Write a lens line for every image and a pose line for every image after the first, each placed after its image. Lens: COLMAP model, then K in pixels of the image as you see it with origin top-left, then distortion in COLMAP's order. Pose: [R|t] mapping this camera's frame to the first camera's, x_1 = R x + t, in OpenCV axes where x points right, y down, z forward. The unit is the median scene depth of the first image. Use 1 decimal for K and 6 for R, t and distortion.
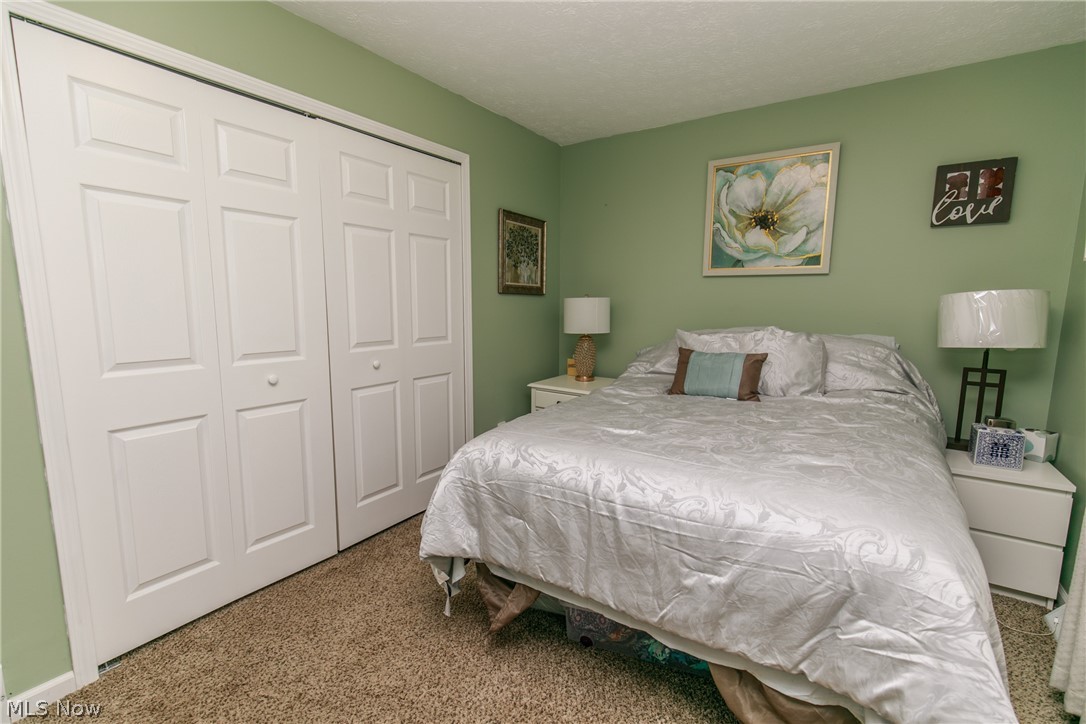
lens RADIAL K [[482.8, 0, 541.7], [0, 482.8, 362.4], [0, 0, 1]] dist [0.007018, -0.001850]
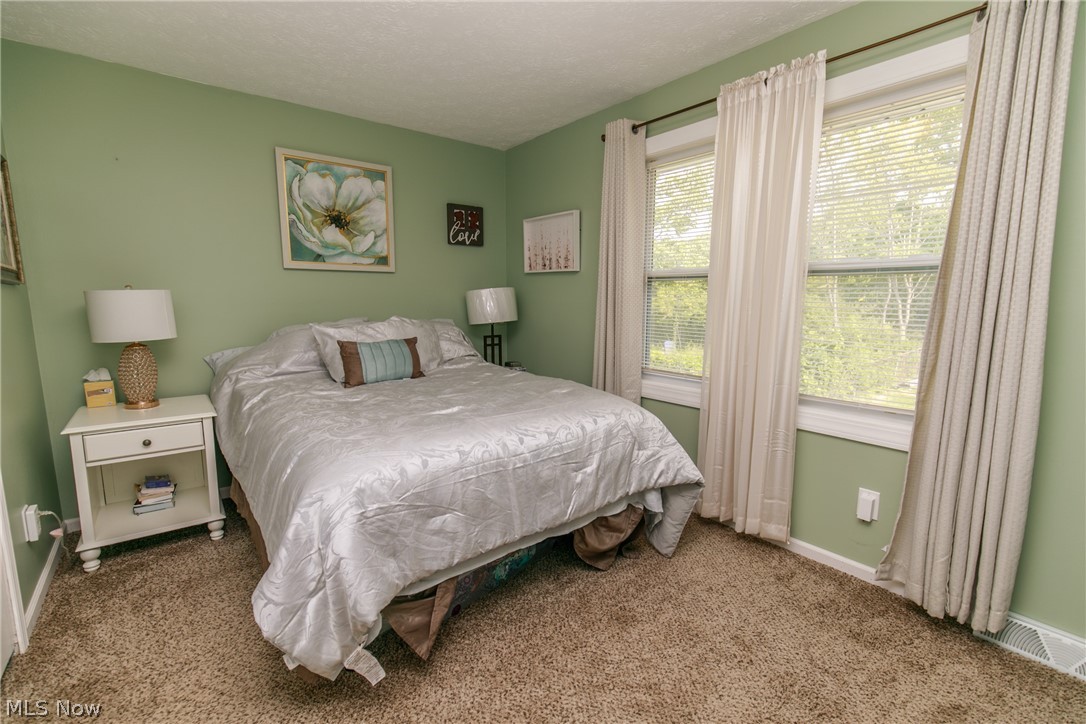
lens RADIAL K [[482.8, 0, 538.7], [0, 482.8, 364.9], [0, 0, 1]] dist [0.007018, -0.001850]
pose [[0.311412, -0.137225, 0.940315, -0.488844], [0.126045, 0.986740, 0.102256, -0.029188], [-0.941878, 0.086679, 0.324579, 0.269261]]
